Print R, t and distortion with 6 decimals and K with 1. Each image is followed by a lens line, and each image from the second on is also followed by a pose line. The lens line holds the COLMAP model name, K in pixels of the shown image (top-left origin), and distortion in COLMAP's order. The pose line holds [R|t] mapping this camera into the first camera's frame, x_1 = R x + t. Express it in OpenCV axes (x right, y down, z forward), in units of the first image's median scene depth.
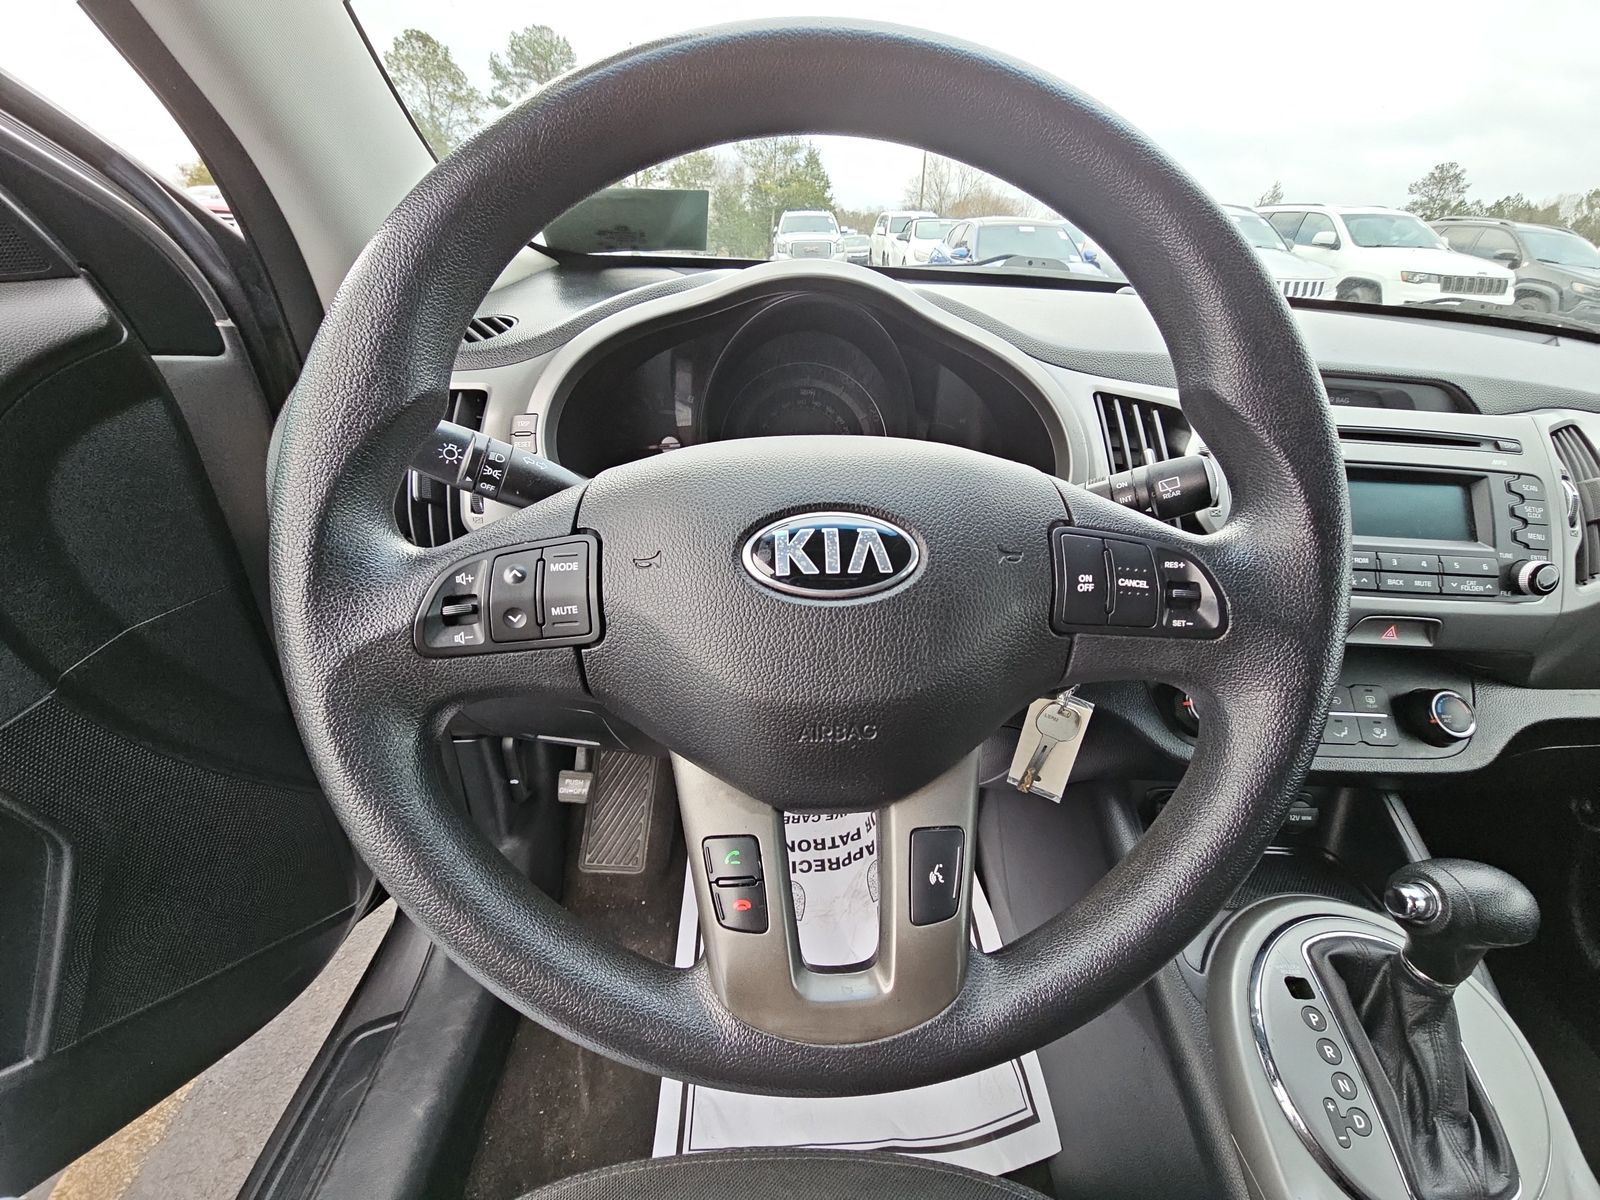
lens RADIAL K [[640.8, 0, 800.4], [0, 640.8, 609.4], [0, 0, 1]] dist [0.014841, -0.012402]
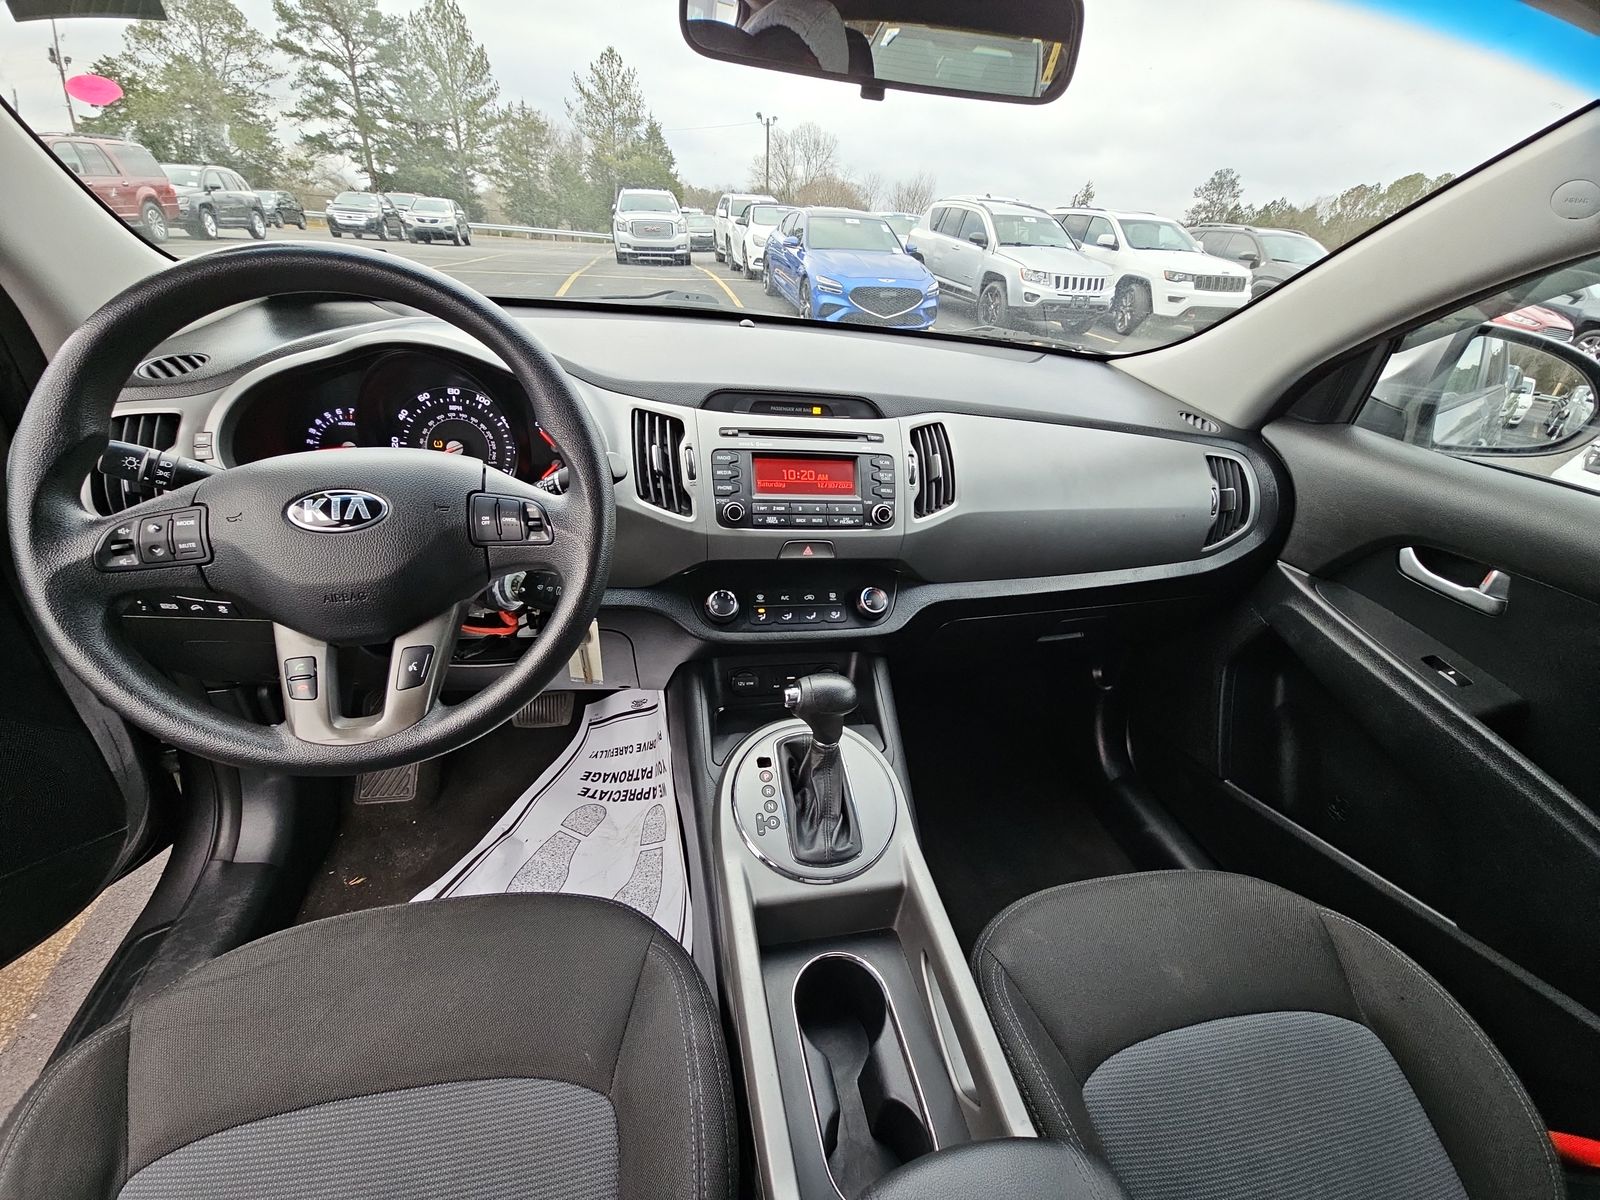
lens RADIAL K [[645.4, 0, 806.1], [0, 645.4, 609.4], [0, 0, 1]] dist [0.002683, -0.004664]
pose [[0.979267, -0.070686, 0.189842, 0.405440], [0.066166, 0.997356, 0.030052, 0.097578], [-0.191465, -0.016868, 0.981355, -0.474803]]
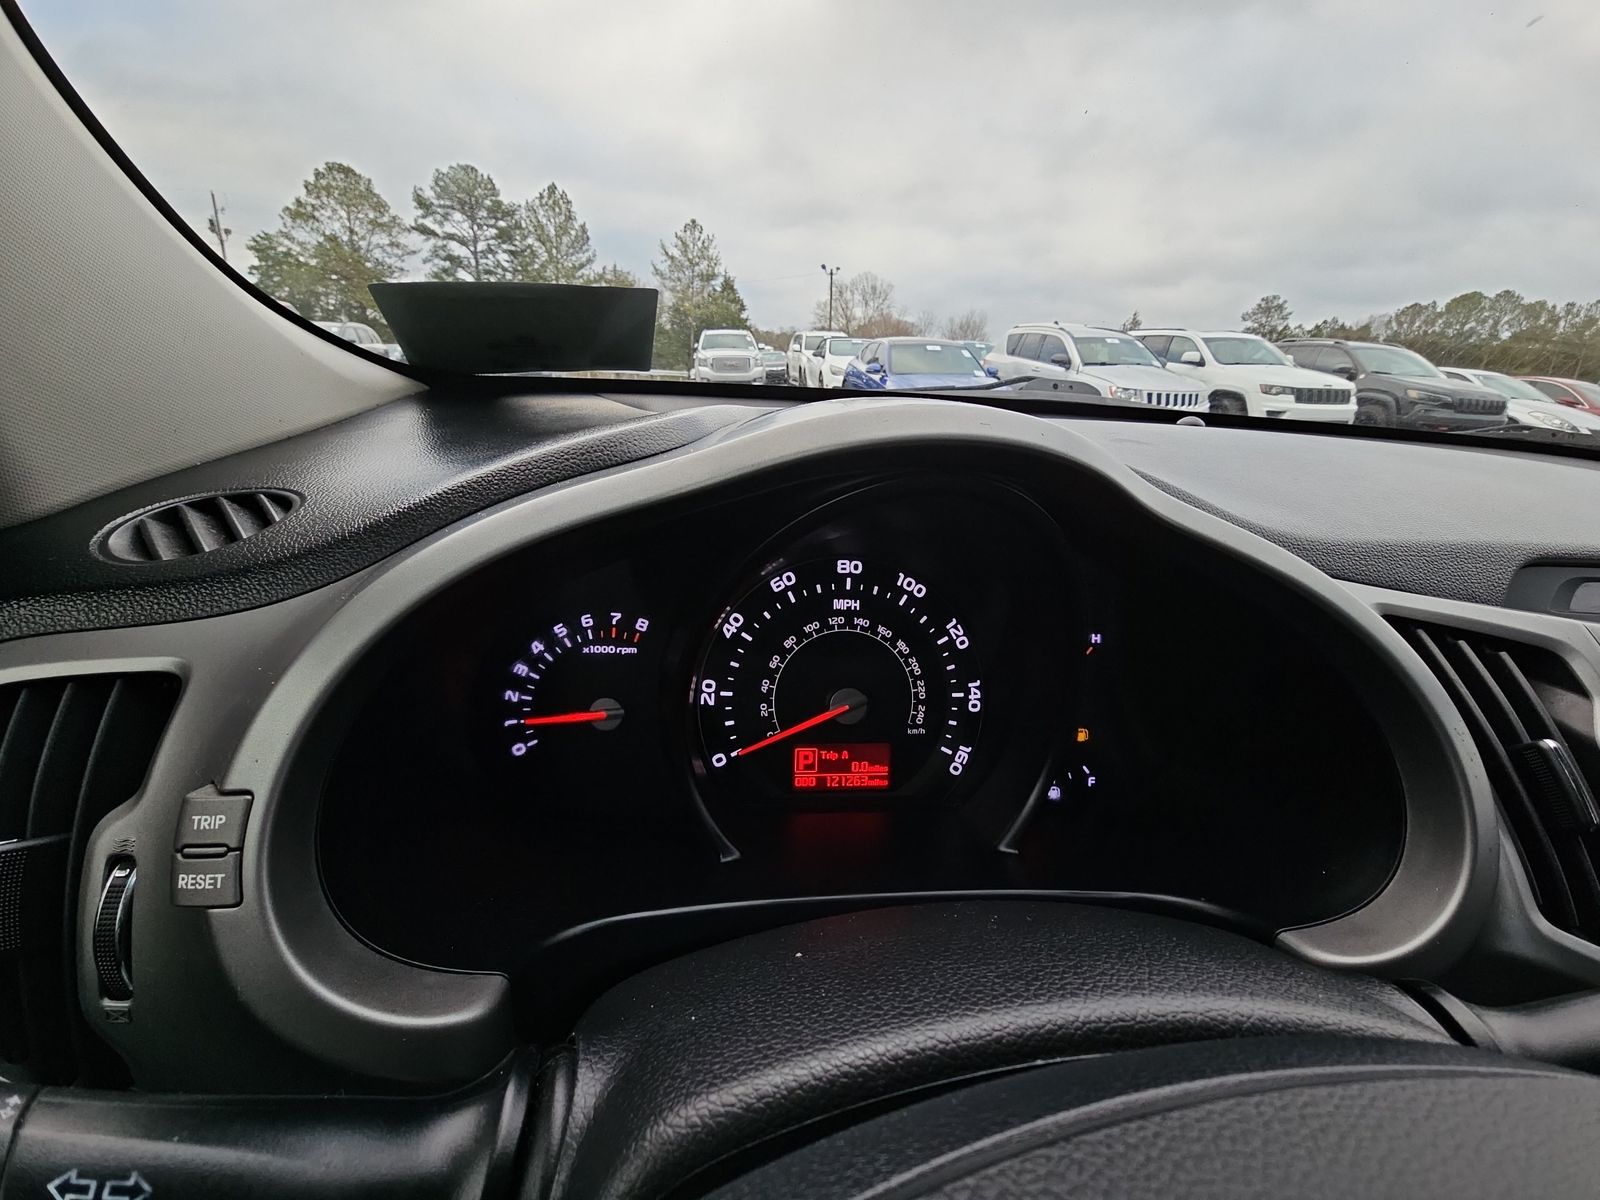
lens RADIAL K [[644.9, 0, 799.1], [0, 644.9, 610.8], [0, 0, 1]] dist [-0.003487, -0.000086]
pose [[0.993225, -0.036197, 0.110430, -0.083611], [0.051709, 0.988656, -0.141015, -0.219836], [-0.104073, 0.145770, 0.983829, 0.377563]]
